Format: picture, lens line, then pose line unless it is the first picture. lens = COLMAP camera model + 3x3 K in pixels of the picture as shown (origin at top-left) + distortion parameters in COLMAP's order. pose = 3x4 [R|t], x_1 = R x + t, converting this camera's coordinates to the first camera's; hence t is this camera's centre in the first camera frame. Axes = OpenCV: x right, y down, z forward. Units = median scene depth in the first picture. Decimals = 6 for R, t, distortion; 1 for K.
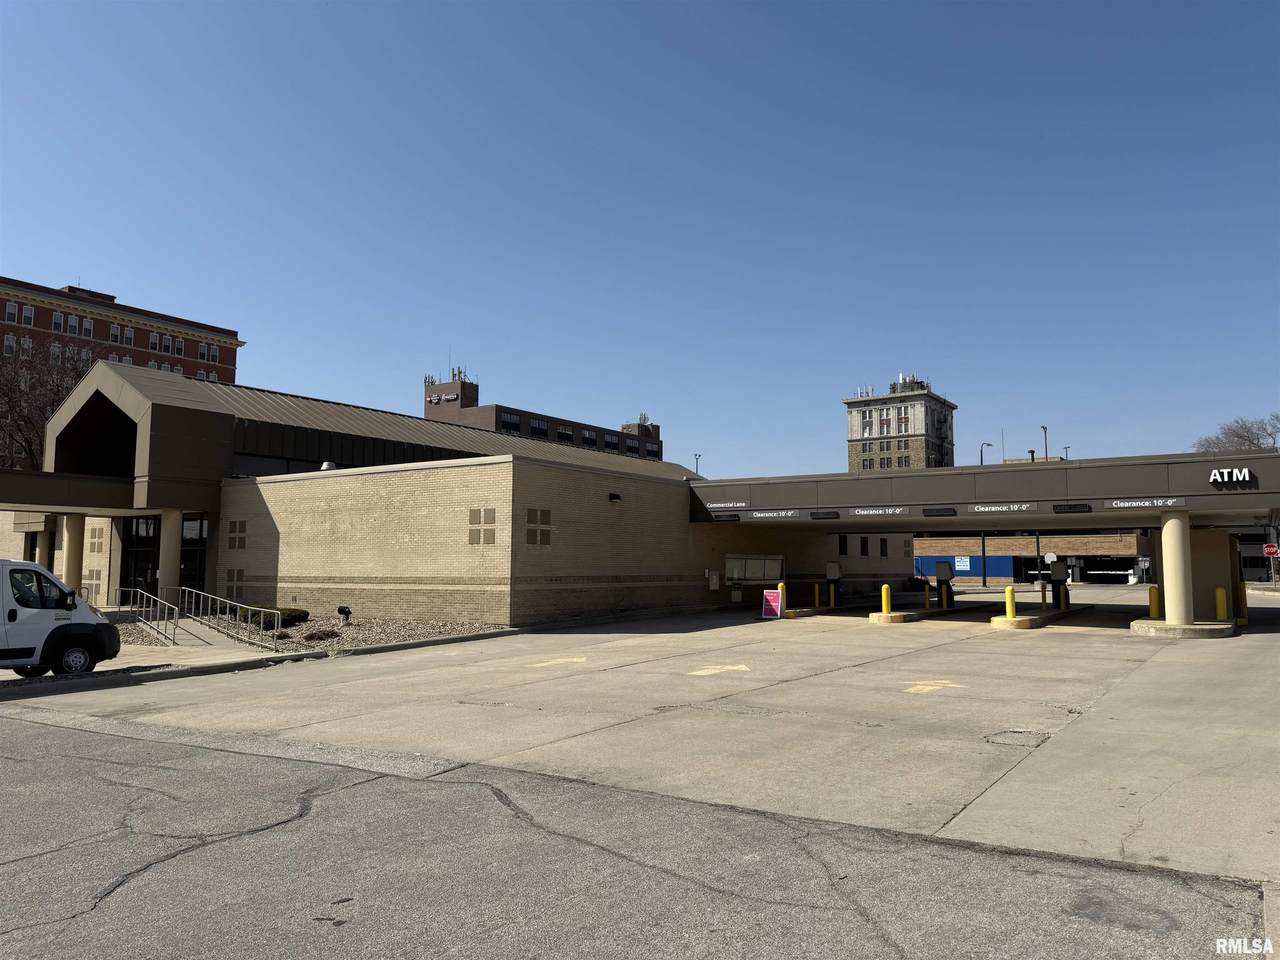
lens RADIAL K [[932.3, 0, 640.0], [0, 932.3, 480.0], [0, 0, 1]] dist [0.069032, -0.000231]
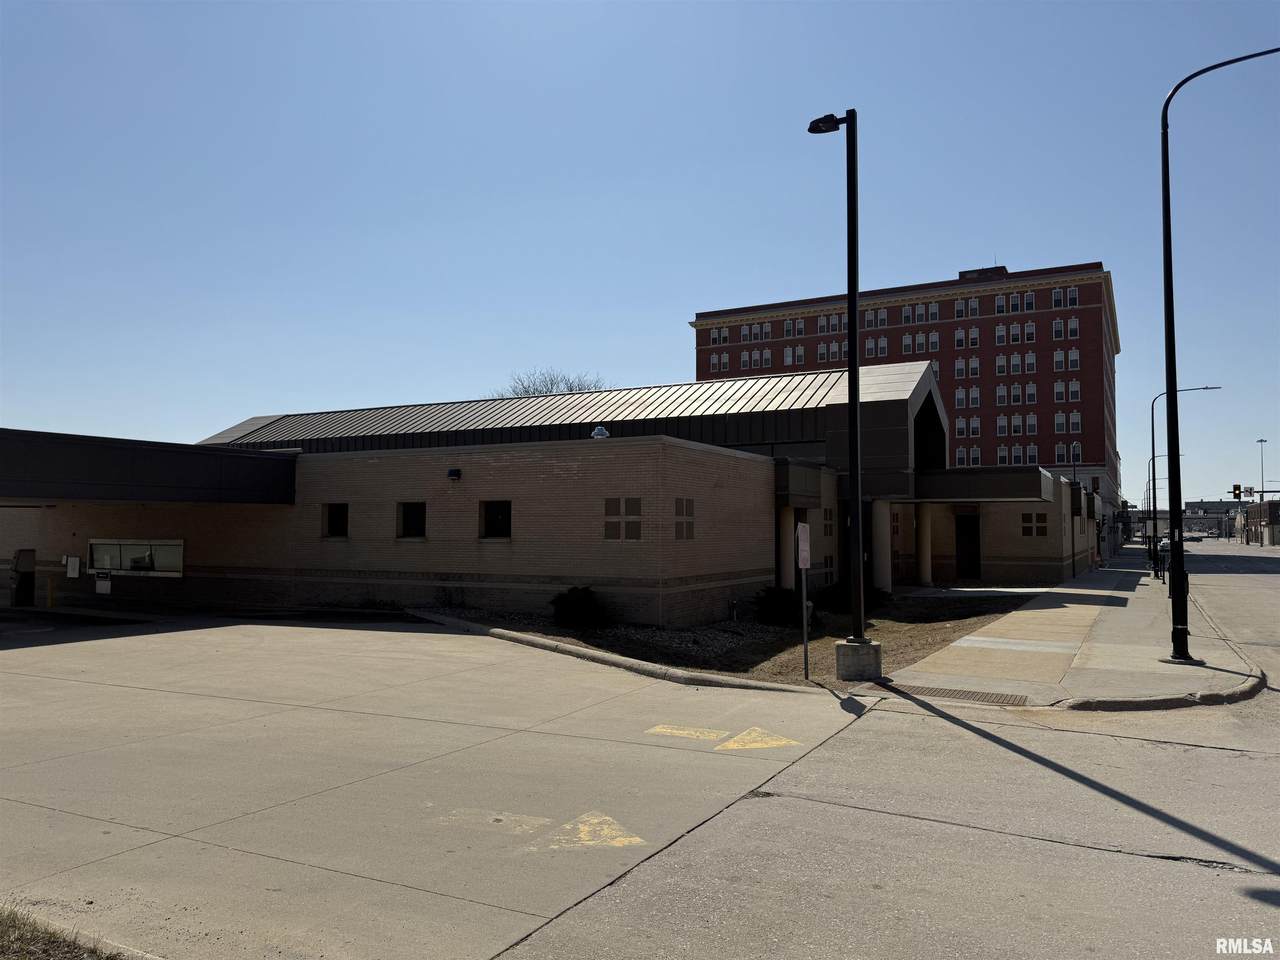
lens RADIAL K [[913.7, 0, 640.0], [0, 913.7, 480.0], [0, 0, 1]] dist [-0.083291, -0.001663]
pose [[0.059537, -0.063114, -0.996229, 0.400192], [0.092530, 0.994051, -0.057446, 0.053843], [0.993928, -0.088760, 0.065022, 0.642681]]
